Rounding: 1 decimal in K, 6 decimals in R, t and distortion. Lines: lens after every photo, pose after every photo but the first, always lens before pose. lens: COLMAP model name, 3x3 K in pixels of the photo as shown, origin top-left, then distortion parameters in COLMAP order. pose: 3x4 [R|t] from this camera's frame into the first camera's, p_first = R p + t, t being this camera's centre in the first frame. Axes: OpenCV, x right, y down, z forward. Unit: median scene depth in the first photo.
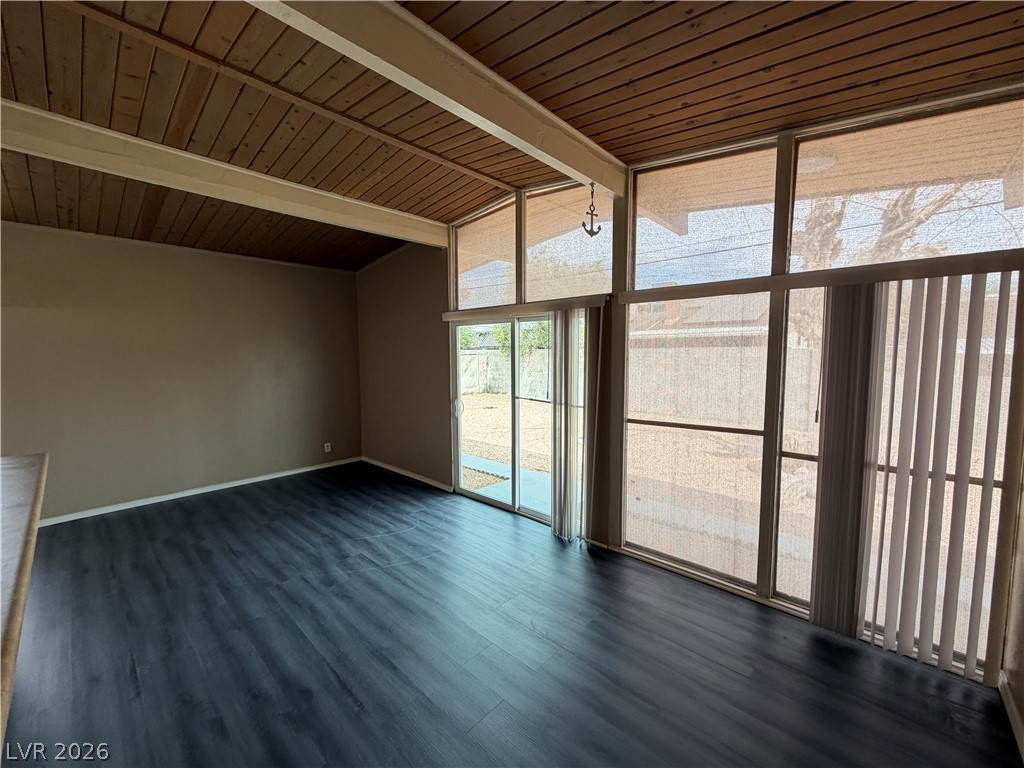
lens RADIAL K [[408.0, 0, 508.2], [0, 408.0, 381.1], [0, 0, 1]] dist [0.000306, 0.000377]
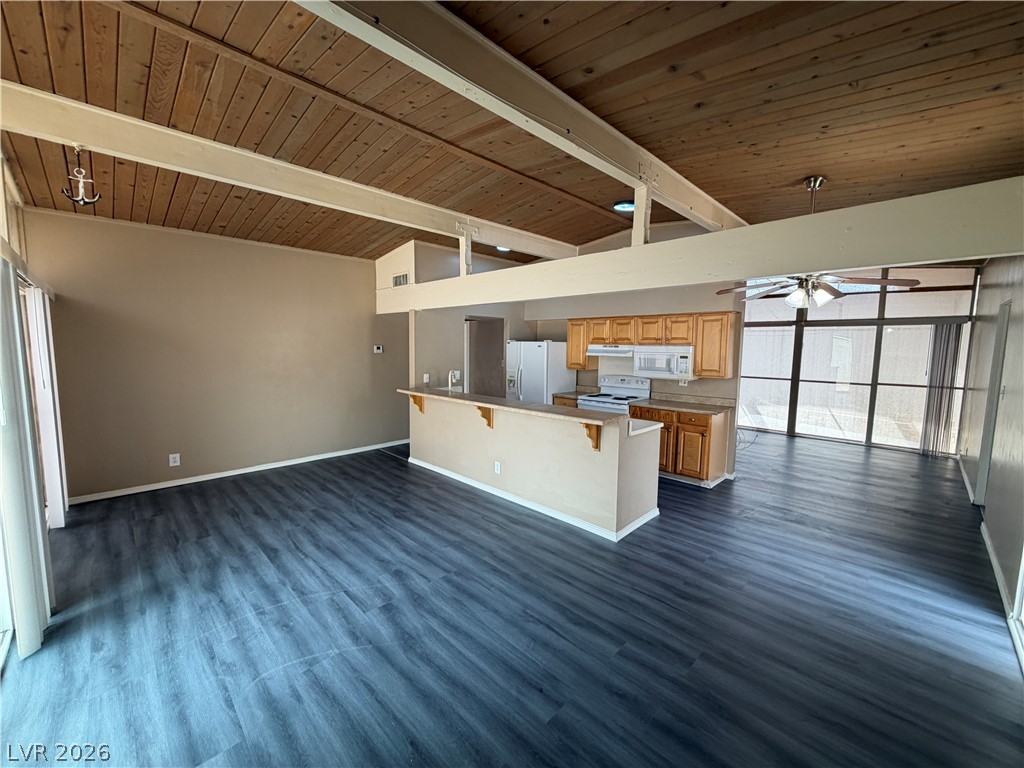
lens RADIAL K [[408.0, 0, 510.1], [0, 408.0, 381.4], [0, 0, 1]] dist [0.000306, 0.000377]
pose [[-0.999379, -0.009308, 0.033990, -0.630906], [-0.003665, 0.986707, 0.162467, -0.109674], [-0.035051, 0.162241, -0.986128, 1.615957]]
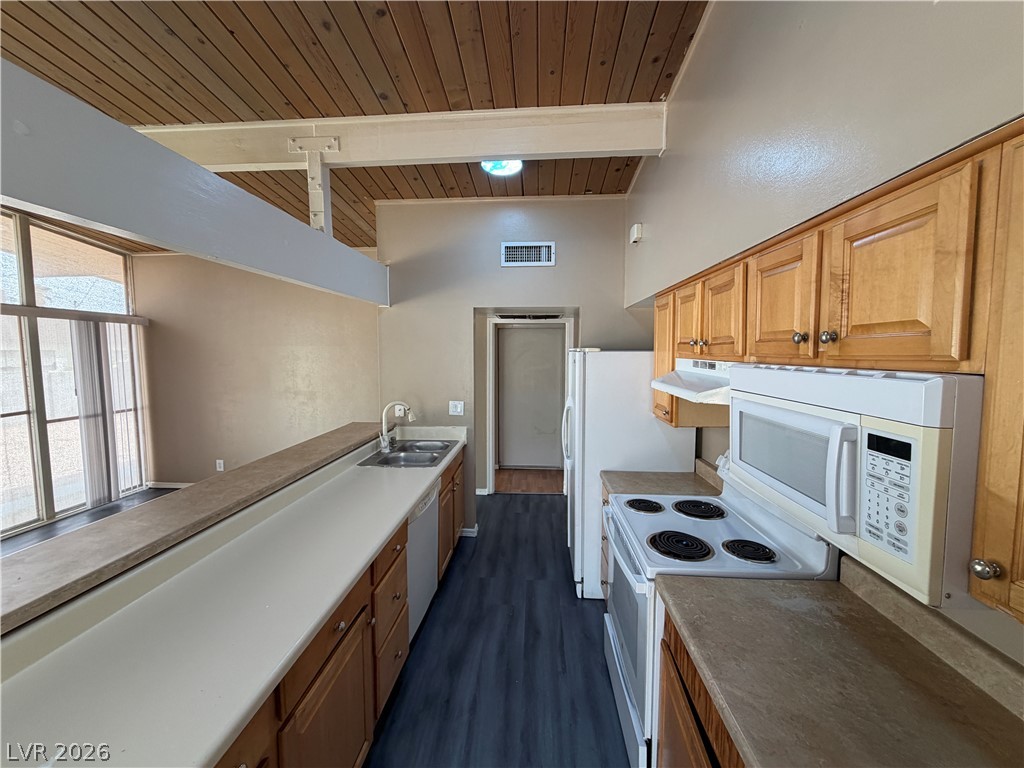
lens RADIAL K [[408.0, 0, 509.9], [0, 408.0, 385.4], [0, 0, 1]] dist [0.000306, 0.000377]
pose [[-0.631915, -0.059462, 0.772753, -1.246389], [0.060586, 0.990212, 0.125739, -0.035656], [-0.772666, 0.126275, -0.622127, 0.442322]]
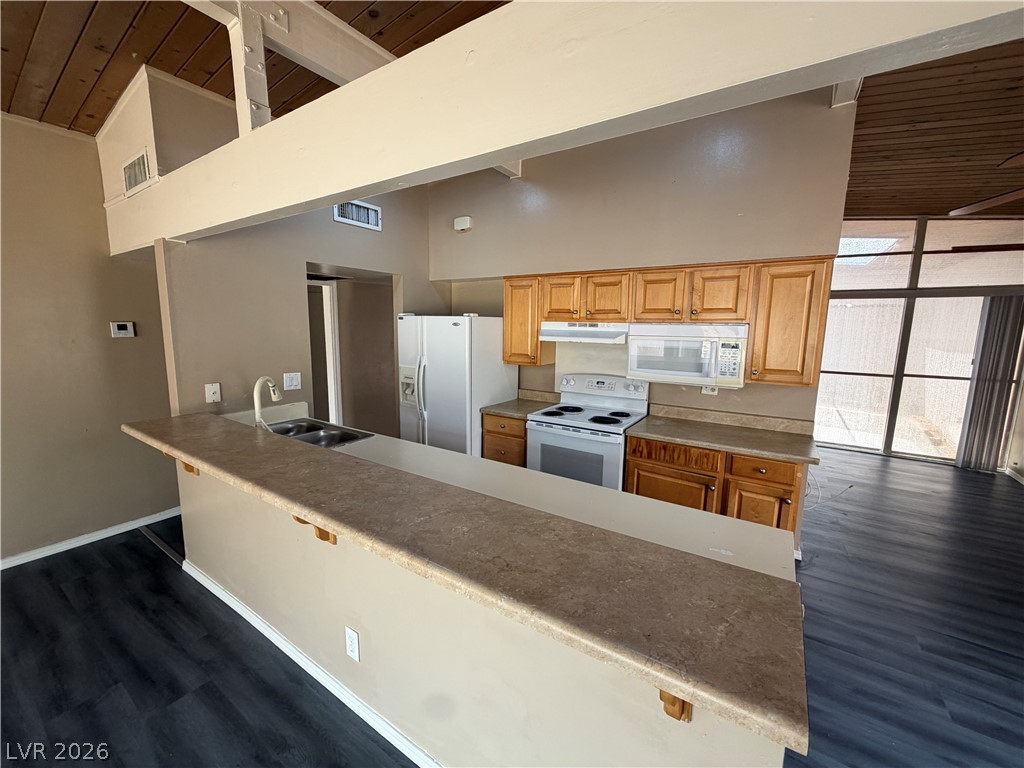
lens RADIAL K [[408.0, 0, 510.0], [0, 408.0, 384.2], [0, 0, 1]] dist [0.000306, 0.000377]
pose [[-0.986933, 0.014835, -0.160444, -0.666260], [-0.020592, 0.975975, 0.216905, -0.047843], [0.159807, 0.217375, -0.962917, 0.832314]]
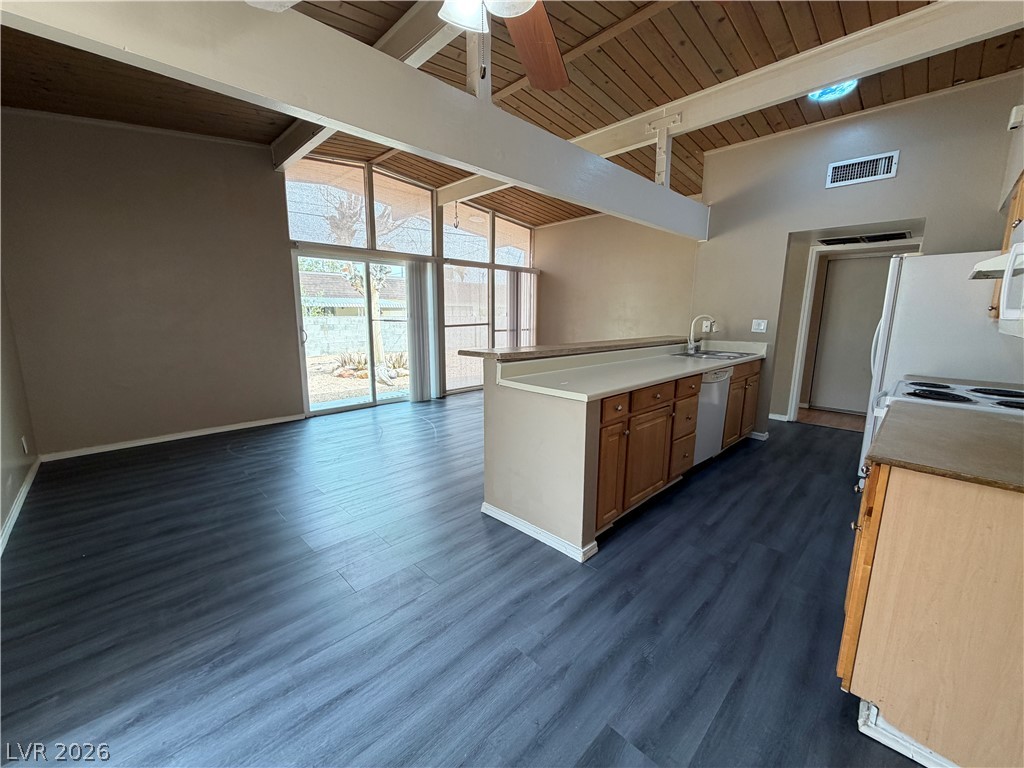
lens RADIAL K [[408.0, 0, 511.4], [0, 408.0, 383.6], [0, 0, 1]] dist [0.000306, 0.000377]
pose [[0.039342, -0.167081, 0.985158, -1.593118], [0.067797, 0.984096, 0.164194, 0.067327], [-0.996923, 0.060331, 0.050044, 0.580641]]
